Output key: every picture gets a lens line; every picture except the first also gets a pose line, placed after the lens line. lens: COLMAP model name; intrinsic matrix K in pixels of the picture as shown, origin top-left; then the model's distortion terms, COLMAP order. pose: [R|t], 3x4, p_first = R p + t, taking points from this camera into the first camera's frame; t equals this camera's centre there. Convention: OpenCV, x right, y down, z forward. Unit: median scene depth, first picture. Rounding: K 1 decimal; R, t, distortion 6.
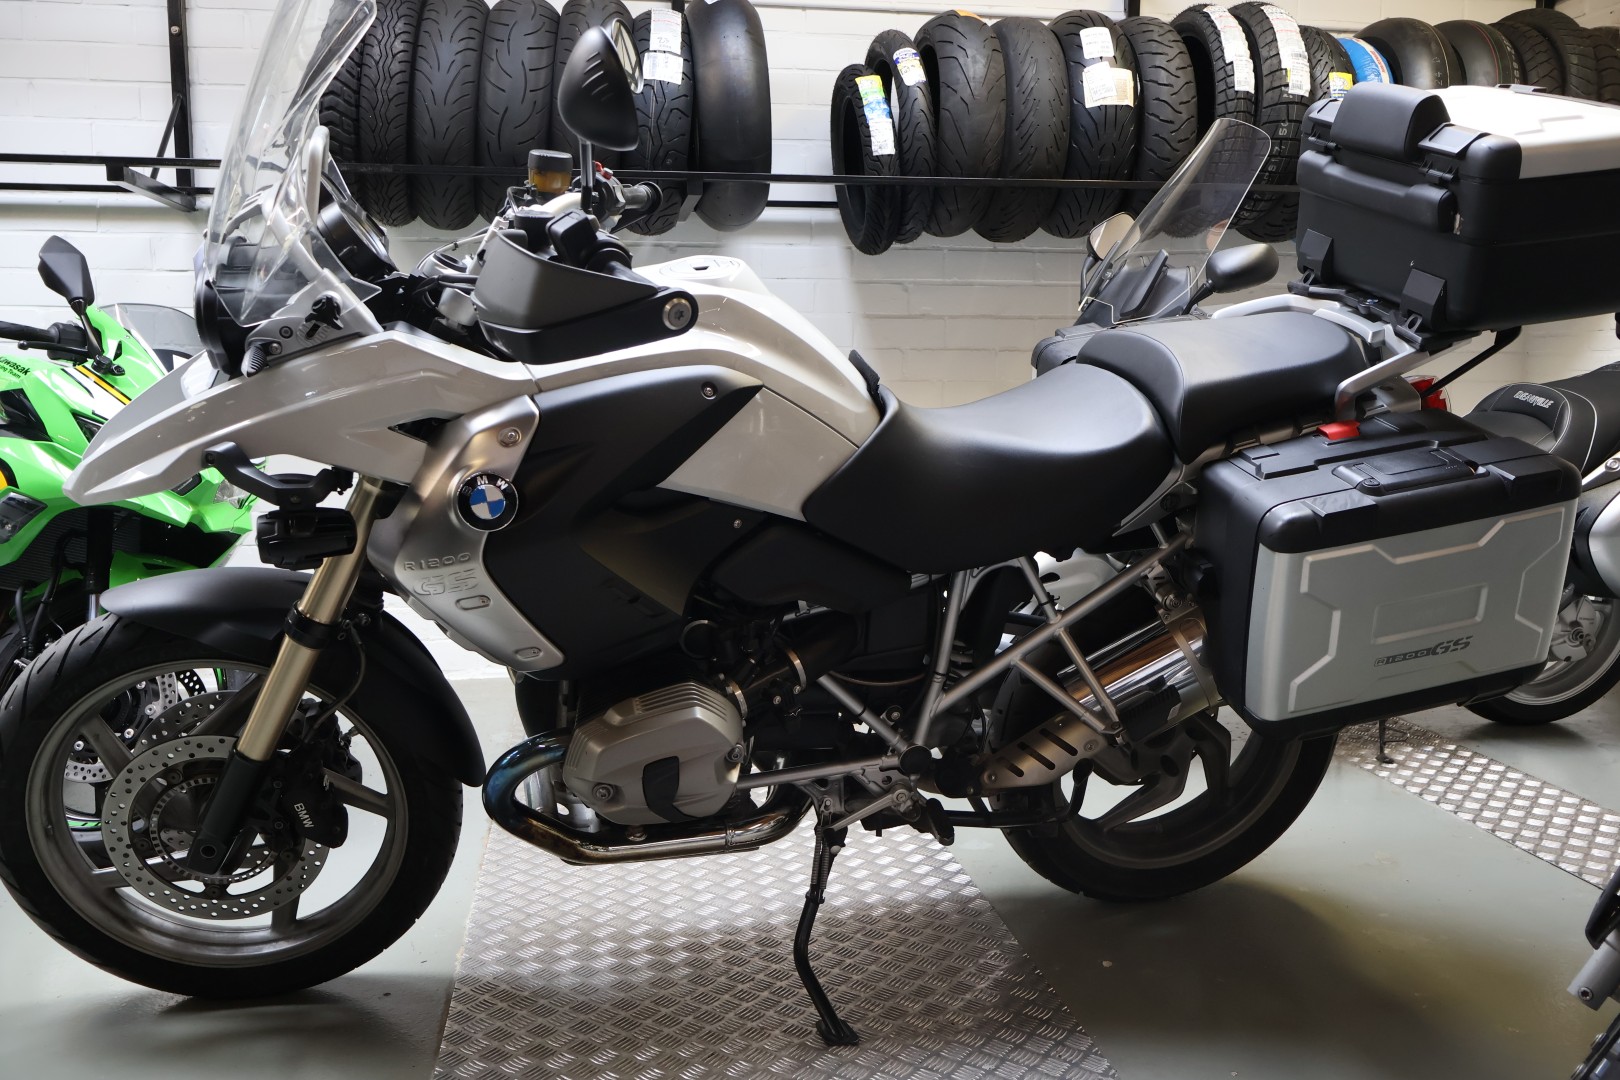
lens RADIAL K [[1347.5, 0, 813.0], [0, 1347.5, 544.2], [0, 0, 1]] dist [-0.003416, -0.000121]
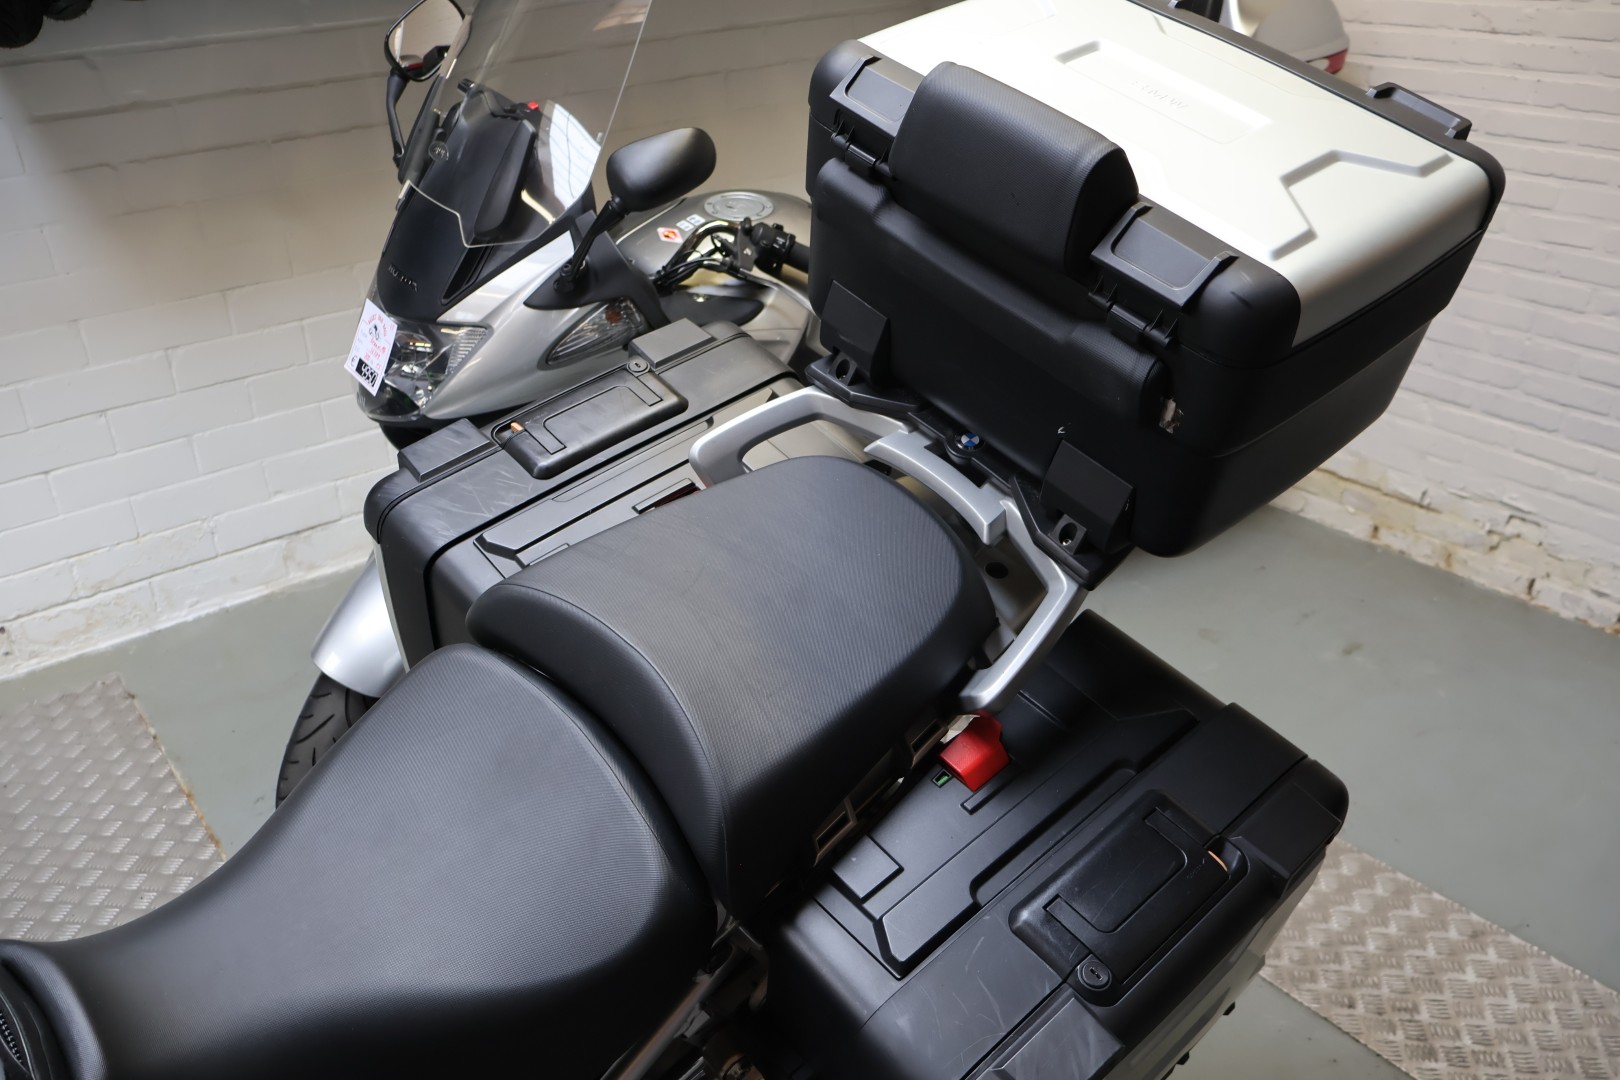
lens RADIAL K [[1347.5, 0, 812.2], [0, 1347.5, 539.0], [0, 0, 1]] dist [-0.003416, -0.000121]
pose [[0.881301, -0.255688, 0.397407, 0.128795], [0.108780, 0.928158, 0.355934, -0.372536], [-0.459865, -0.270455, 0.845800, 0.574460]]
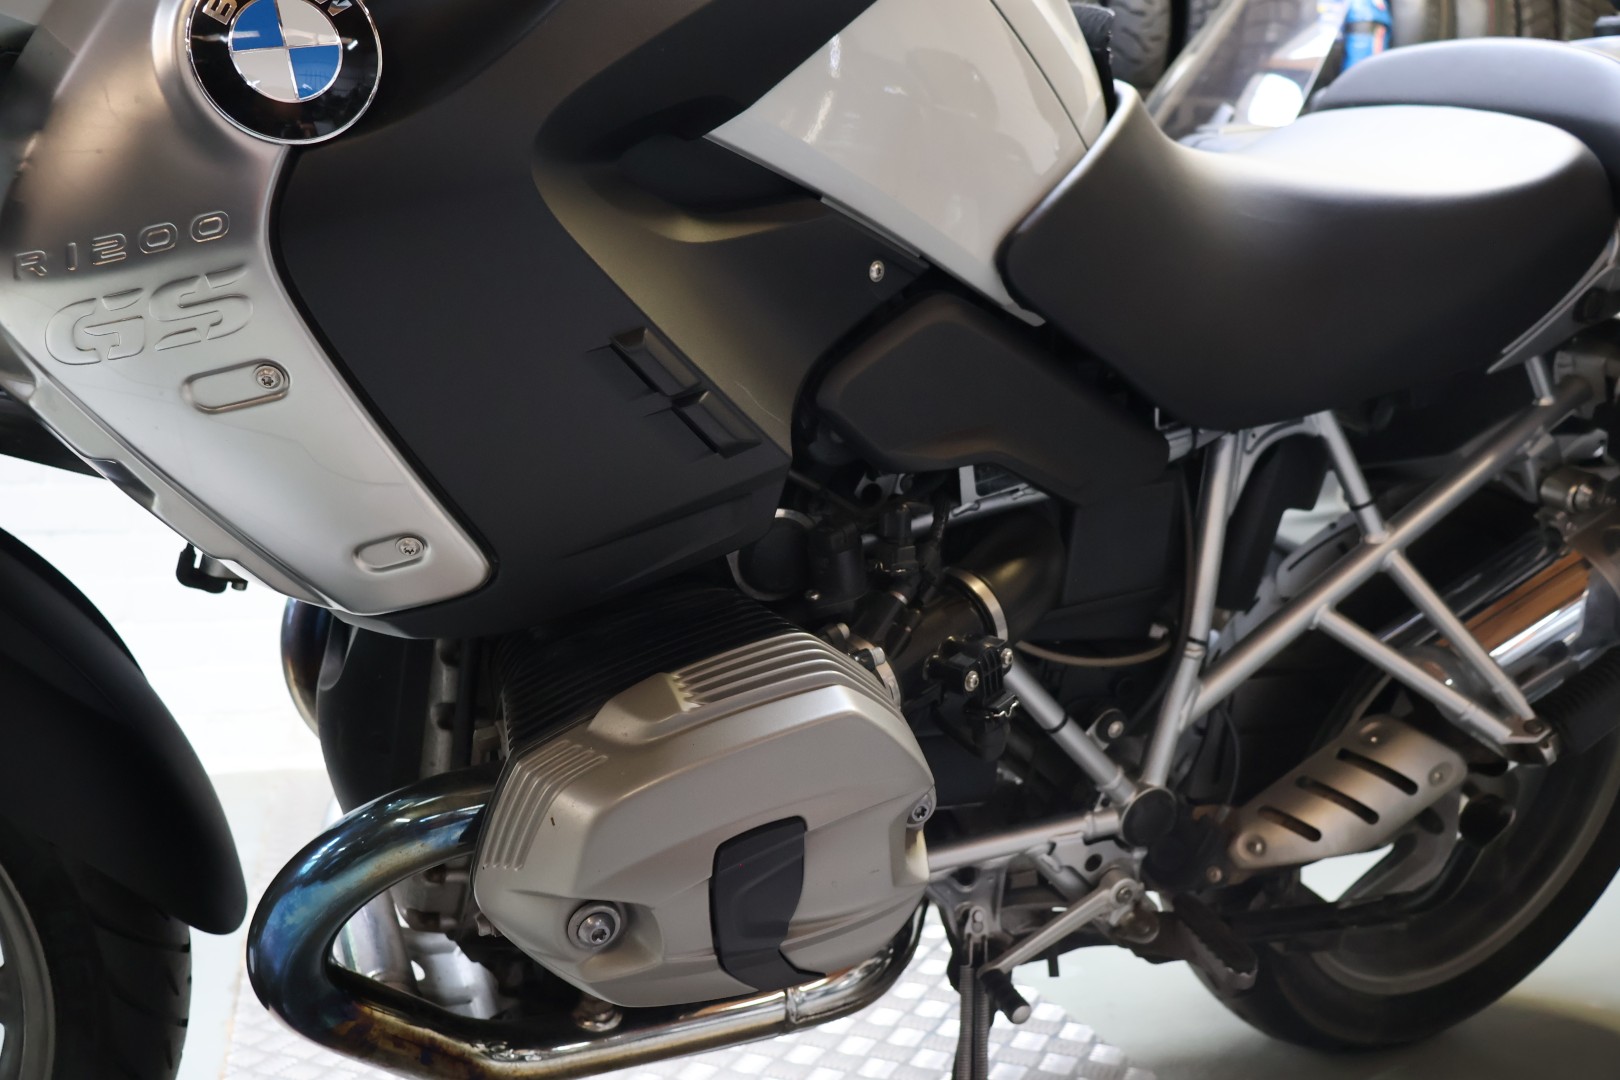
lens RADIAL K [[1347.5, 0, 804.6], [0, 1347.5, 535.9], [0, 0, 1]] dist [-0.003416, -0.000121]
pose [[0.983590, -0.018407, 0.179475, -0.143548], [0.033685, 0.996026, -0.082453, 0.095104], [-0.177244, 0.087145, 0.980301, 0.535518]]
